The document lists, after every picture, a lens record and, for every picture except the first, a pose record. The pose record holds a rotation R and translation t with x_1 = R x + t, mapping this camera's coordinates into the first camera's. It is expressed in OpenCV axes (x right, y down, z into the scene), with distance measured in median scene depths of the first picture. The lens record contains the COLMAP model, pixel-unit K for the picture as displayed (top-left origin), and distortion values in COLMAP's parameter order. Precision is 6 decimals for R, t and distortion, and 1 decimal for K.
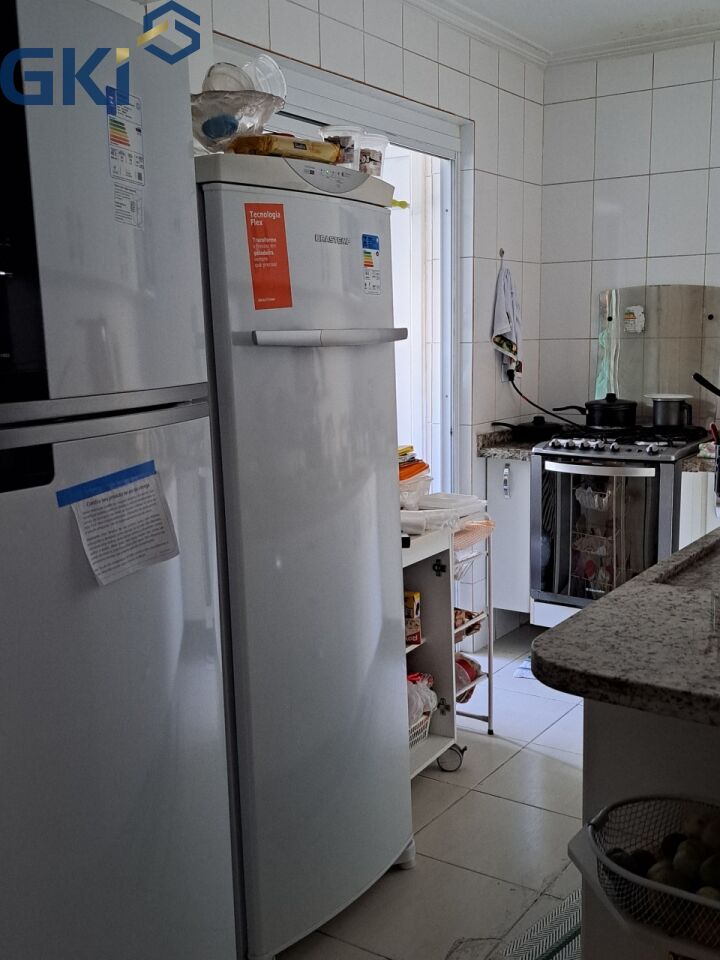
lens RADIAL K [[1001.8, 0, 360.8], [0, 1001.8, 470.8], [0, 0, 1]] dist [0.102770, 0.000000]
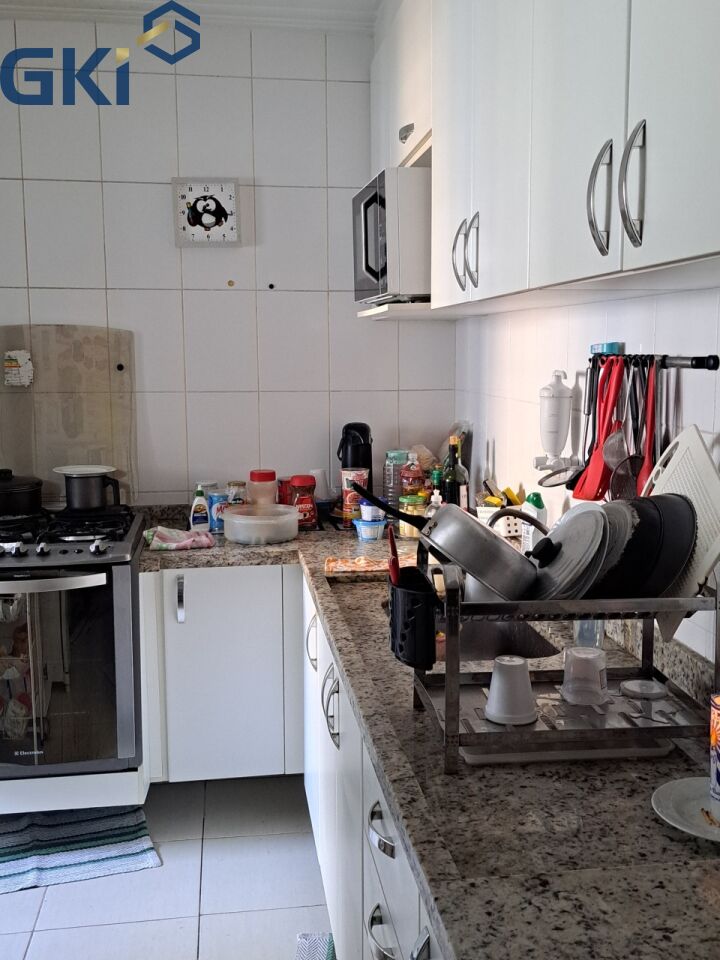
lens RADIAL K [[1046.2, 0, 364.7], [0, 1046.2, 475.9], [0, 0, 1]] dist [0.108626, 0.000000]
pose [[0.758518, -0.072696, 0.647585, -0.055499], [0.091752, 0.995773, 0.004313, -0.053784], [-0.645160, 0.056146, 0.761981, 0.253594]]
